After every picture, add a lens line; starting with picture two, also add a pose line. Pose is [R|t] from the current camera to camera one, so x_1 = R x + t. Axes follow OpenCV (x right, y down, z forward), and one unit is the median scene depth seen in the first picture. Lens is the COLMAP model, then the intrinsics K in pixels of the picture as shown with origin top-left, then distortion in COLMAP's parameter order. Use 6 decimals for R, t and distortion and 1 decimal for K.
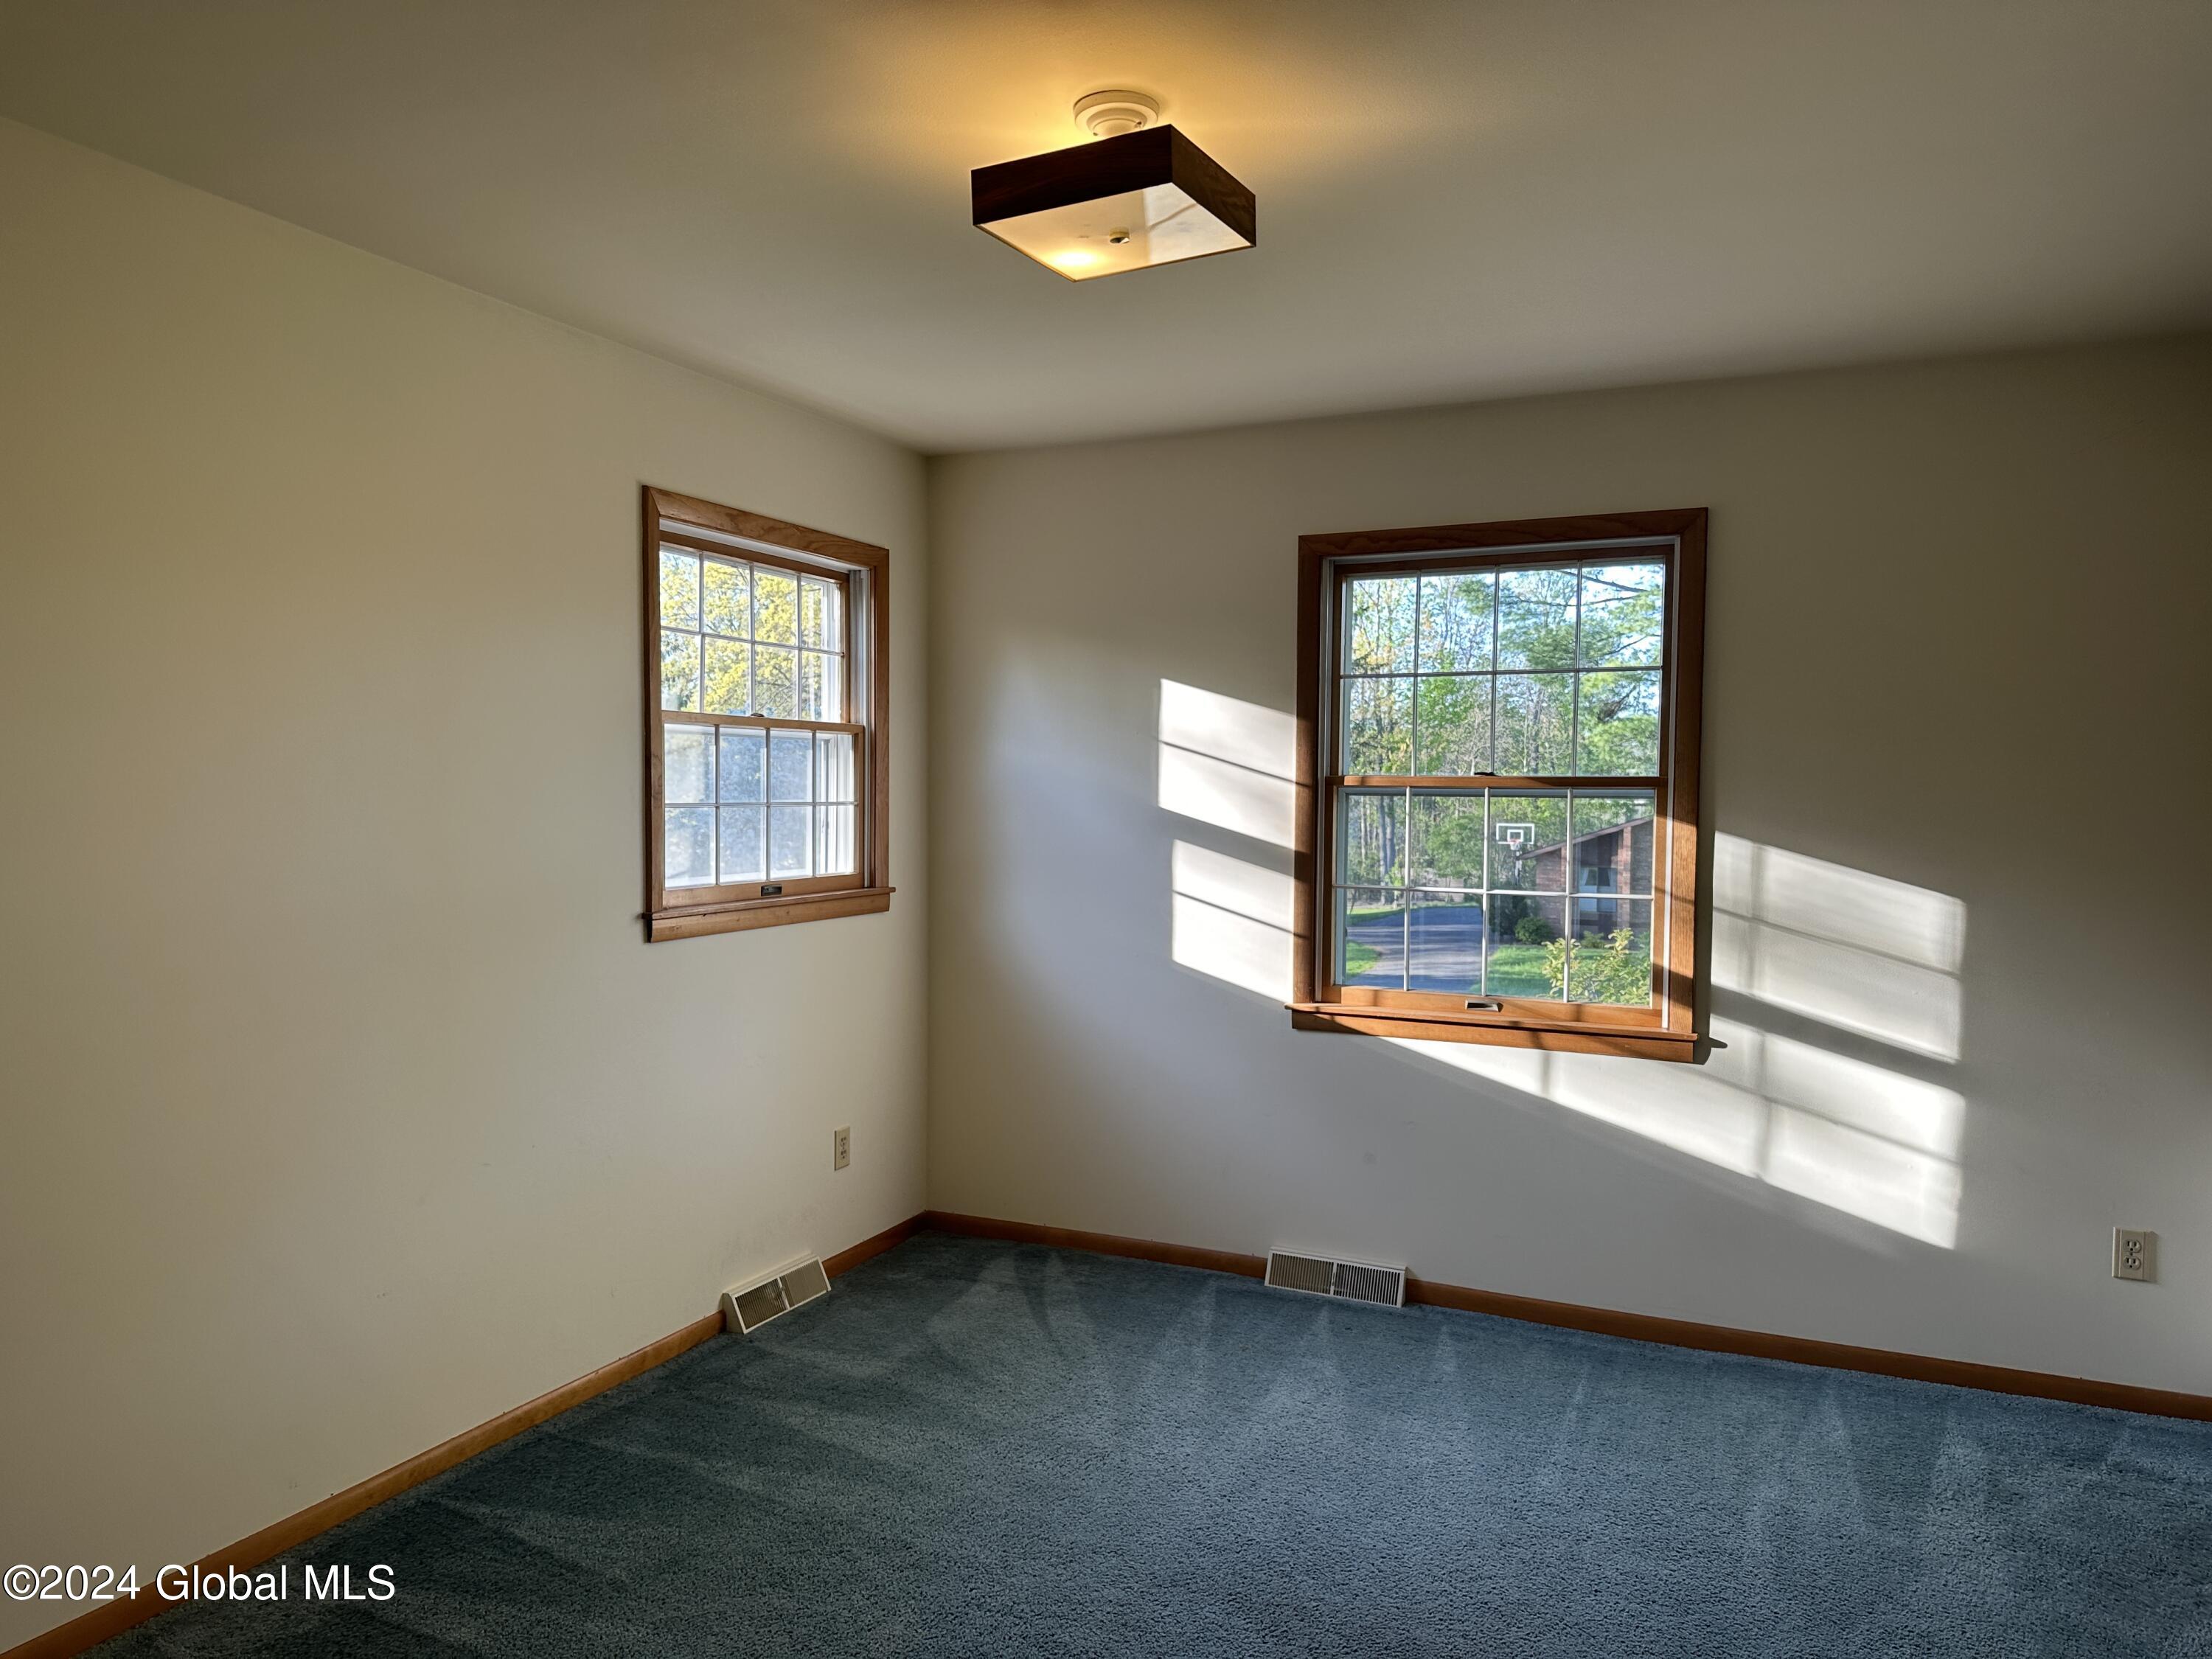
lens RADIAL K [[1536.2, 0, 1100.8], [0, 1536.2, 841.3], [0, 0, 1]] dist [0.084384, -0.094917]
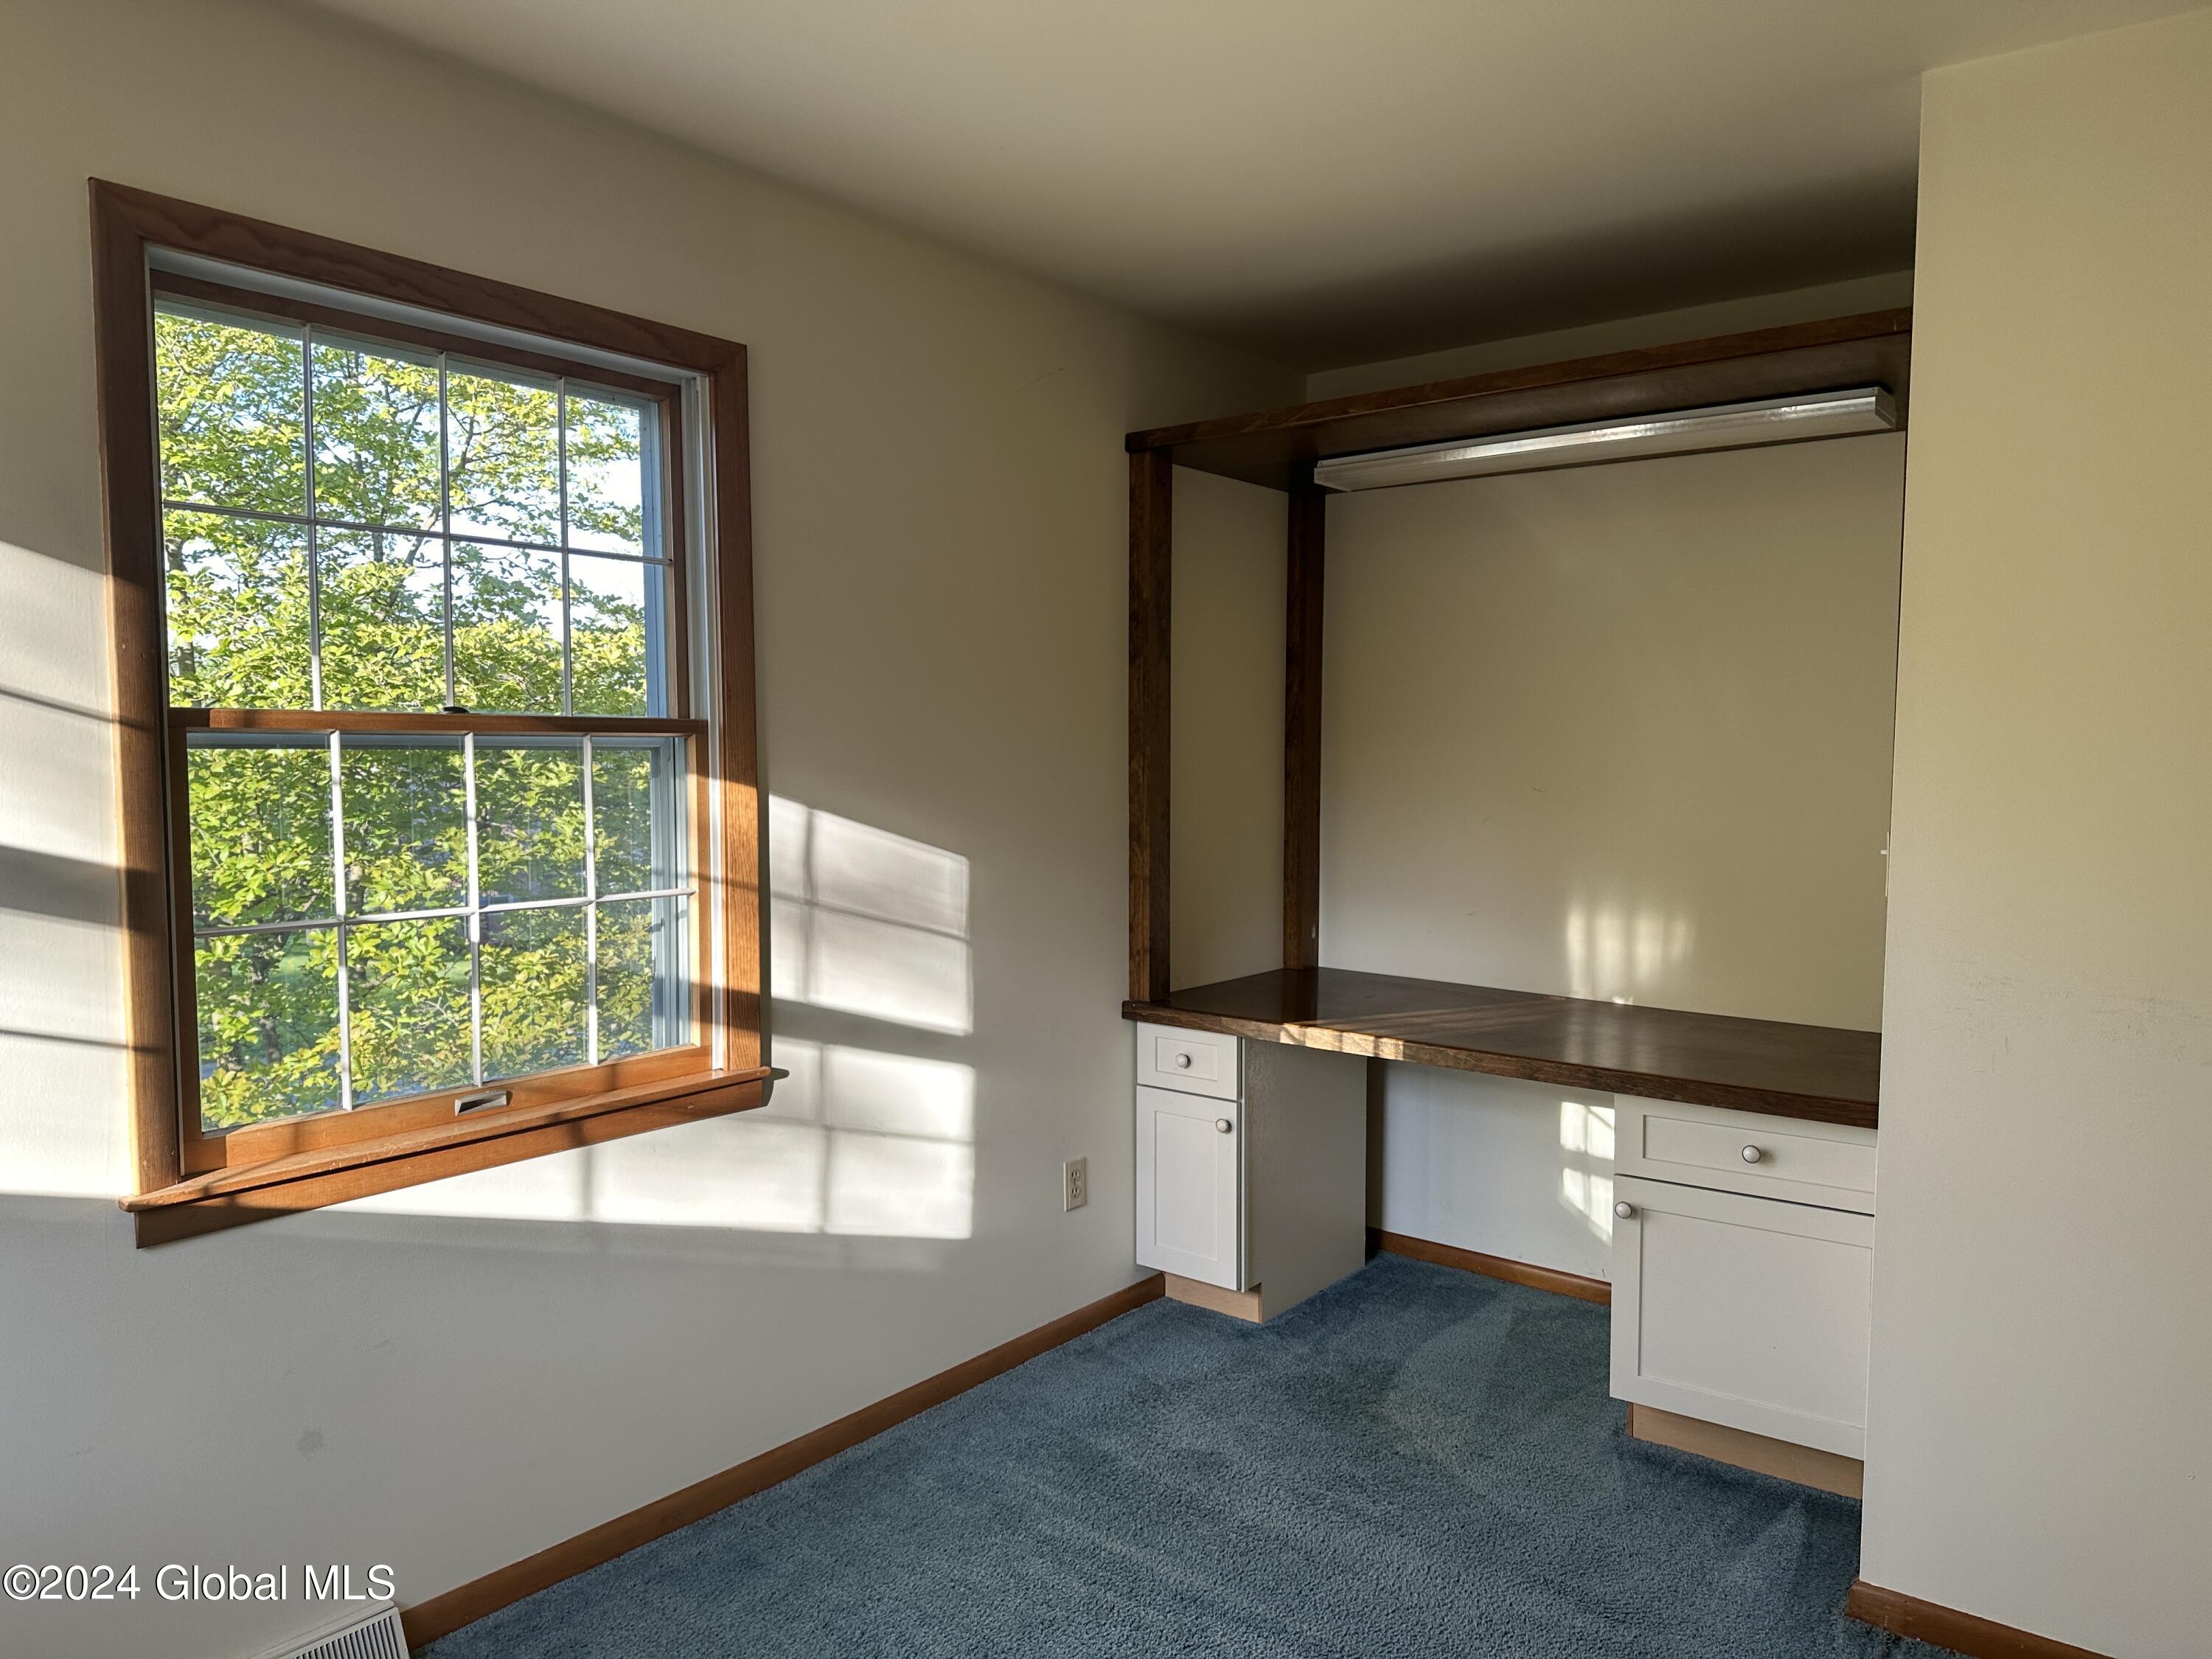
lens RADIAL K [[1536.2, 0, 1100.8], [0, 1536.2, 841.3], [0, 0, 1]] dist [0.084384, -0.094917]
pose [[0.246853, -0.071531, 0.966409, -0.279219], [0.031207, 0.997341, 0.065849, -0.026632], [-0.968550, 0.013904, 0.248429, 0.655255]]
